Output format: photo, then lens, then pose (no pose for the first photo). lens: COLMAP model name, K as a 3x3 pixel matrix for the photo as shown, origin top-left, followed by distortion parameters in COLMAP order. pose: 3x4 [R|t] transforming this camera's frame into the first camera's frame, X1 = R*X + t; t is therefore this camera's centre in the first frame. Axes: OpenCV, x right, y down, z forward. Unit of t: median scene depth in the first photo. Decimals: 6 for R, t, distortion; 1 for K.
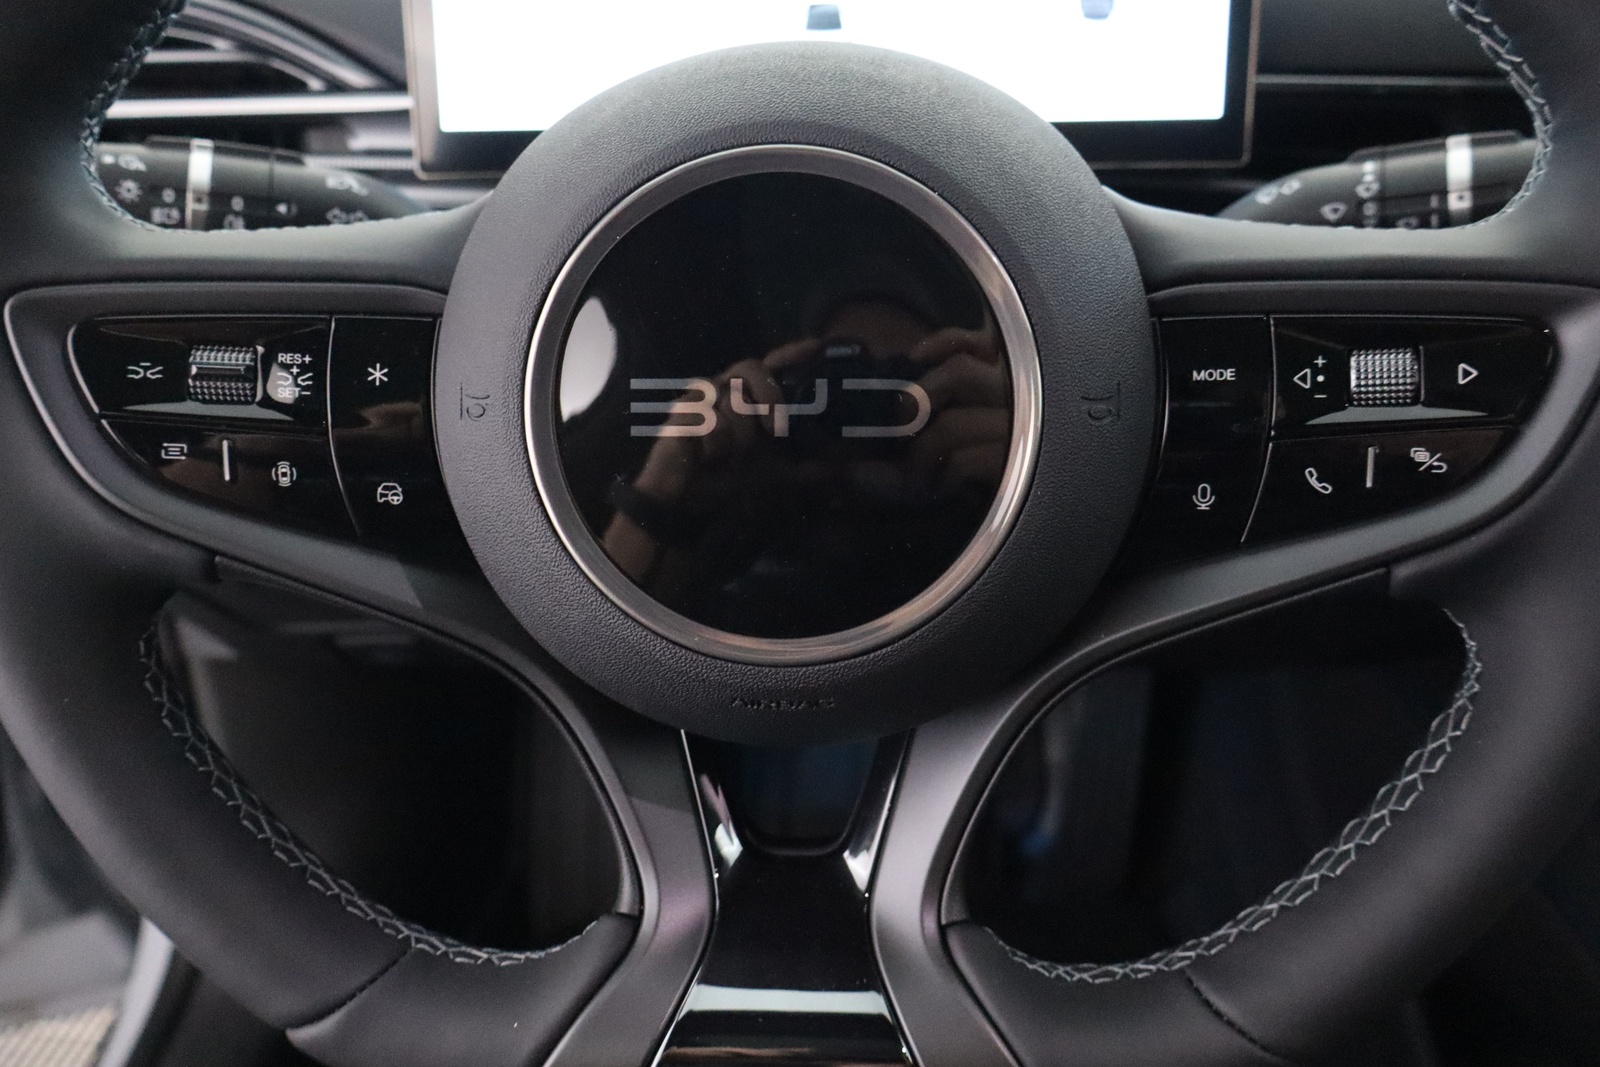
lens RADIAL K [[1488.8, 0, 799.6], [0, 1488.8, 534.3], [0, 0, 1]] dist [0.015577, 0.000000]
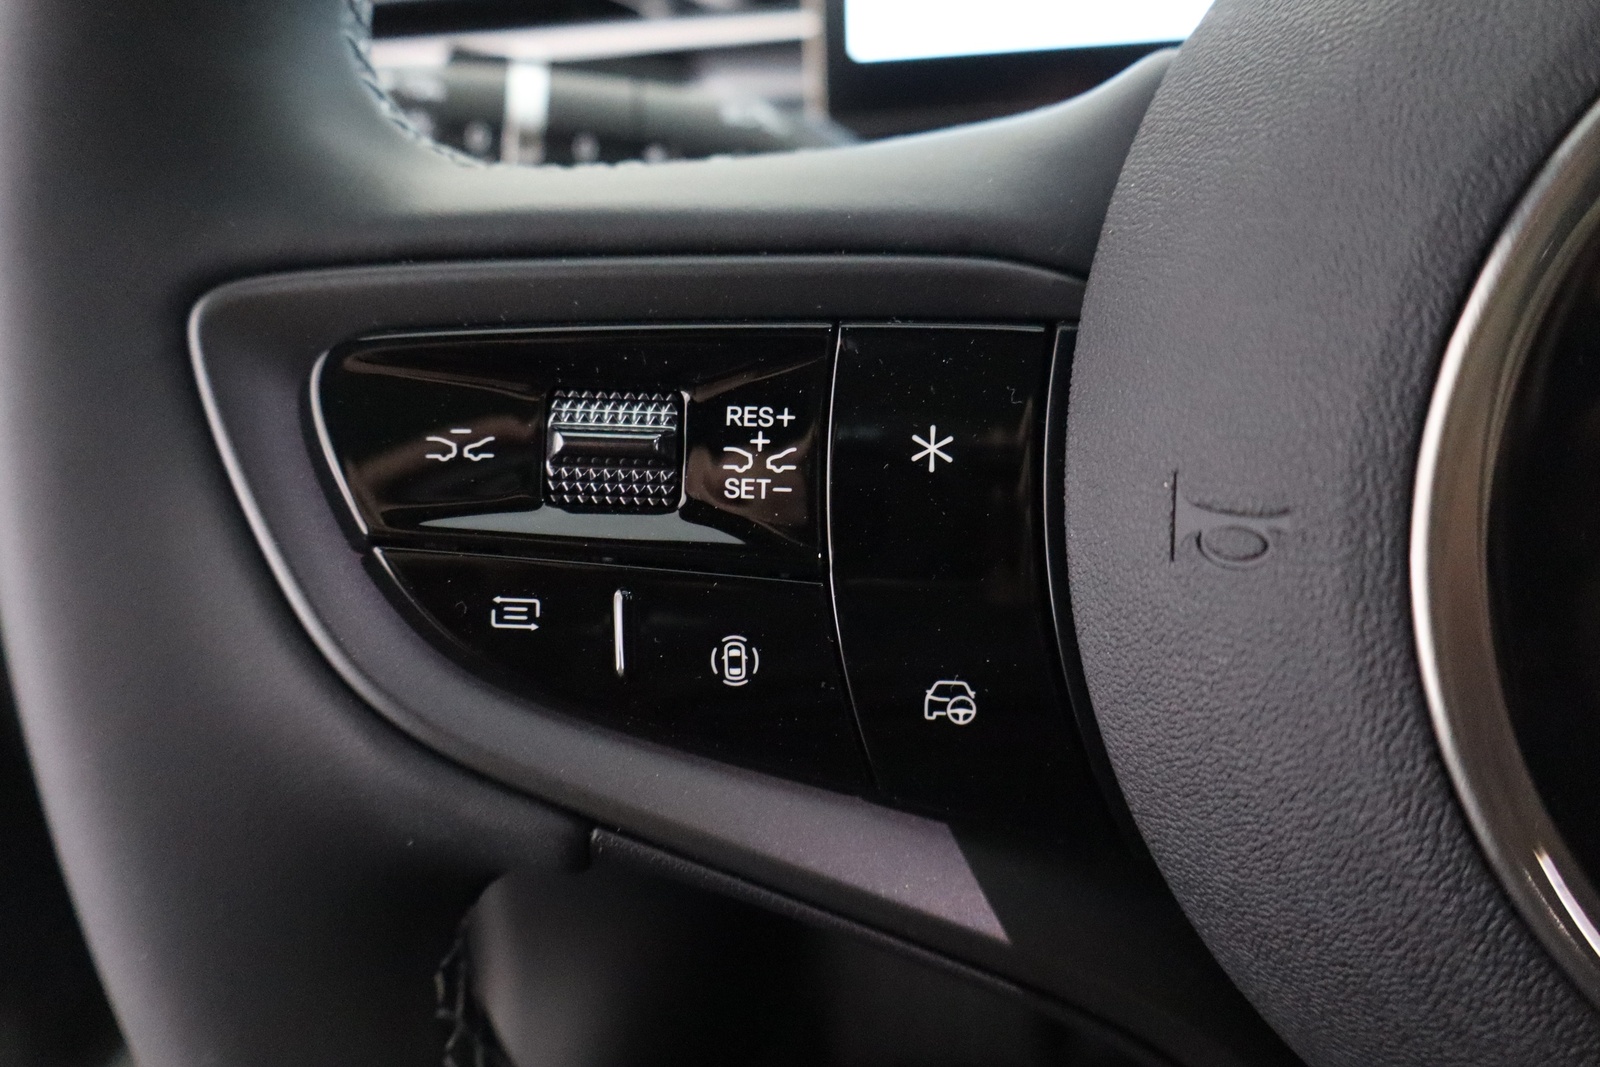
lens RADIAL K [[1488.8, 0, 800.4], [0, 1488.8, 532.5], [0, 0, 1]] dist [0.015577, 0.000000]
pose [[0.988534, 0.004354, -0.150933, -0.254761], [-0.007890, 0.999708, -0.022834, -0.070626], [0.150789, 0.023763, 0.988280, 0.537811]]
